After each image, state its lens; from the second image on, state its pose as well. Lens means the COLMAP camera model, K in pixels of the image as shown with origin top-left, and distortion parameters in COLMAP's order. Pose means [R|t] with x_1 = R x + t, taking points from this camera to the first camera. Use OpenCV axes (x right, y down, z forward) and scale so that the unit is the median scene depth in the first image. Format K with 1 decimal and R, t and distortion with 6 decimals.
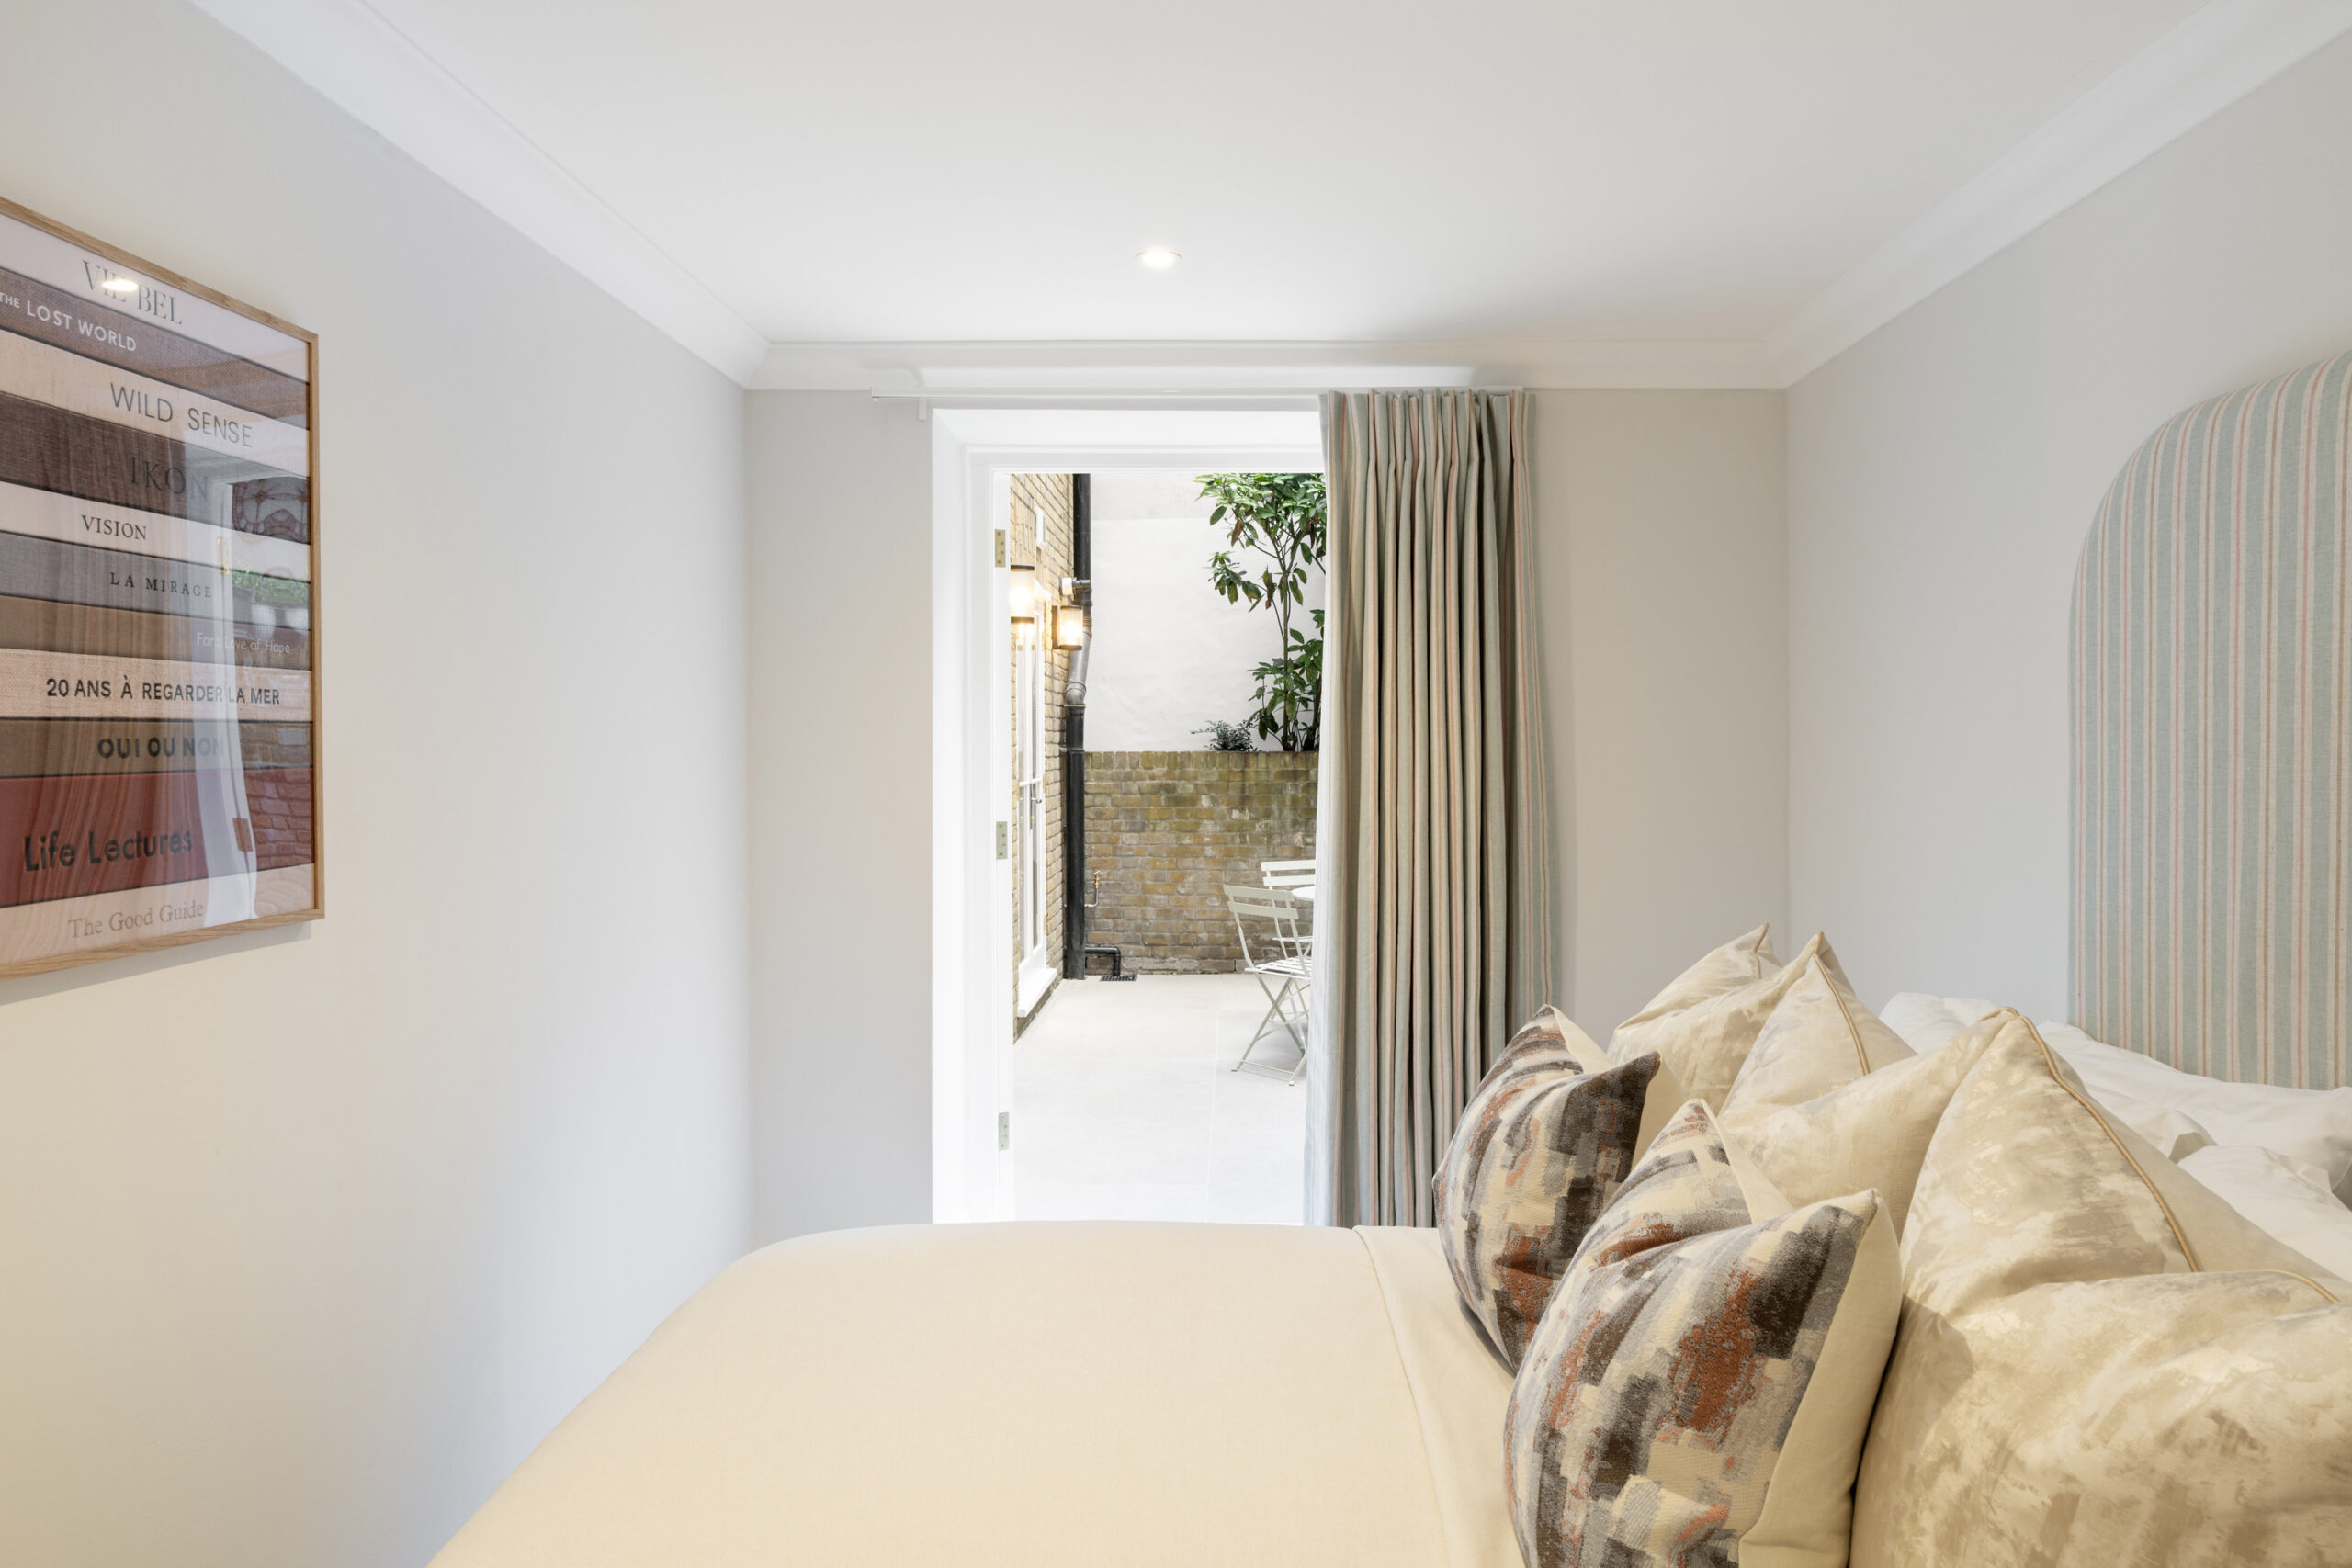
lens RADIAL K [[1481.0, 0, 1204.3], [0, 1481.0, 737.0], [0, 0, 1]] dist [0.000297, 0.000362]
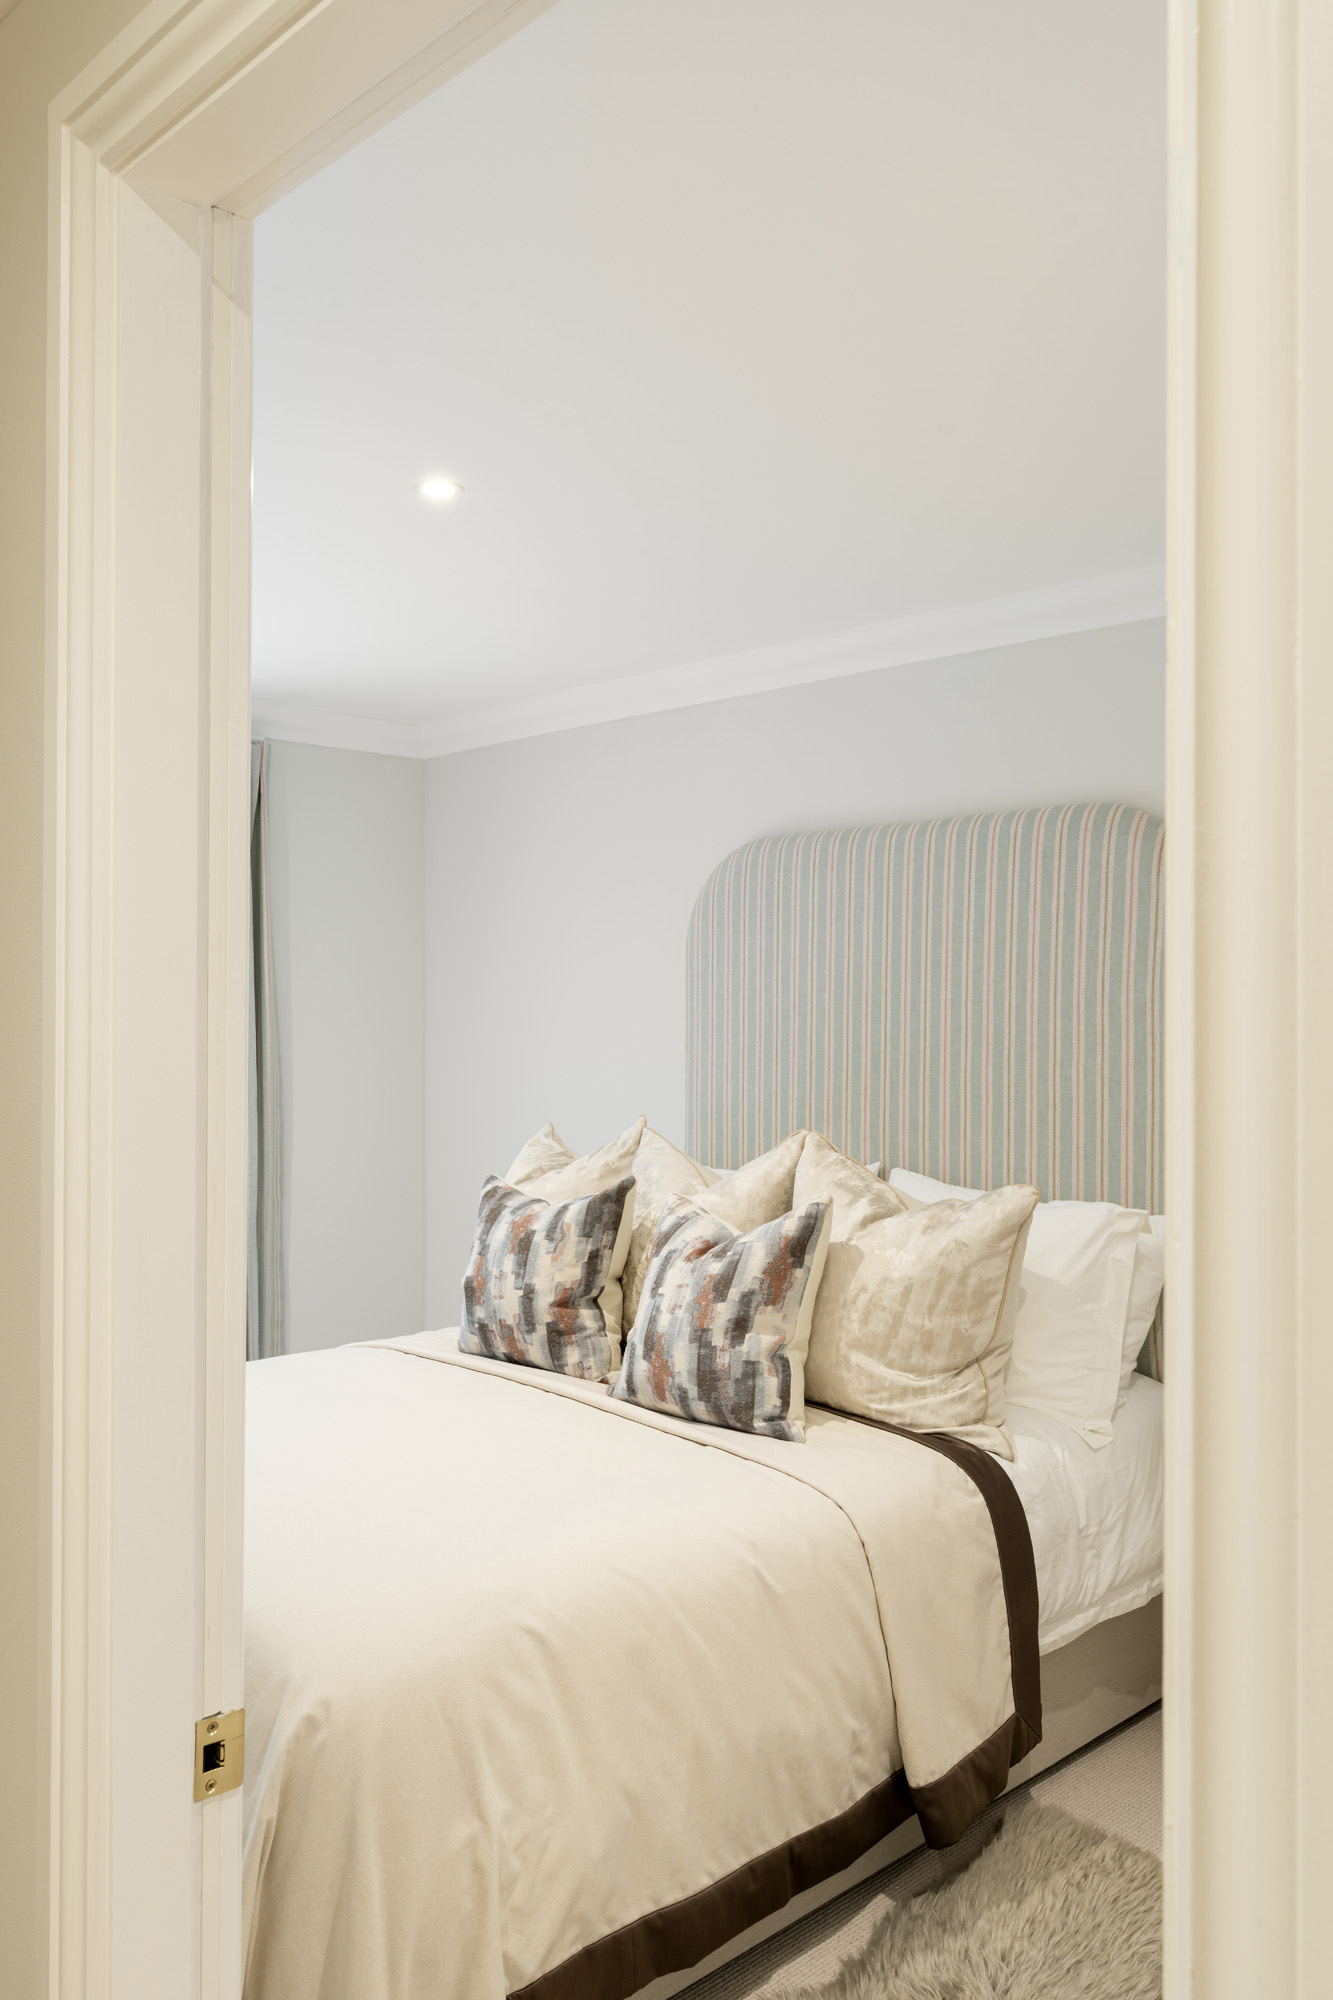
lens RADIAL K [[1554.4, 0, 666.5], [0, 1554.4, 1000.0], [0, 0, 1]] dist [0.000355, -0.000161]
pose [[0.700874, -0.000990, 0.713284, -1.033744], [0.003434, 0.999992, -0.001986, -0.007129], [-0.713277, 0.003842, 0.700872, -0.405750]]
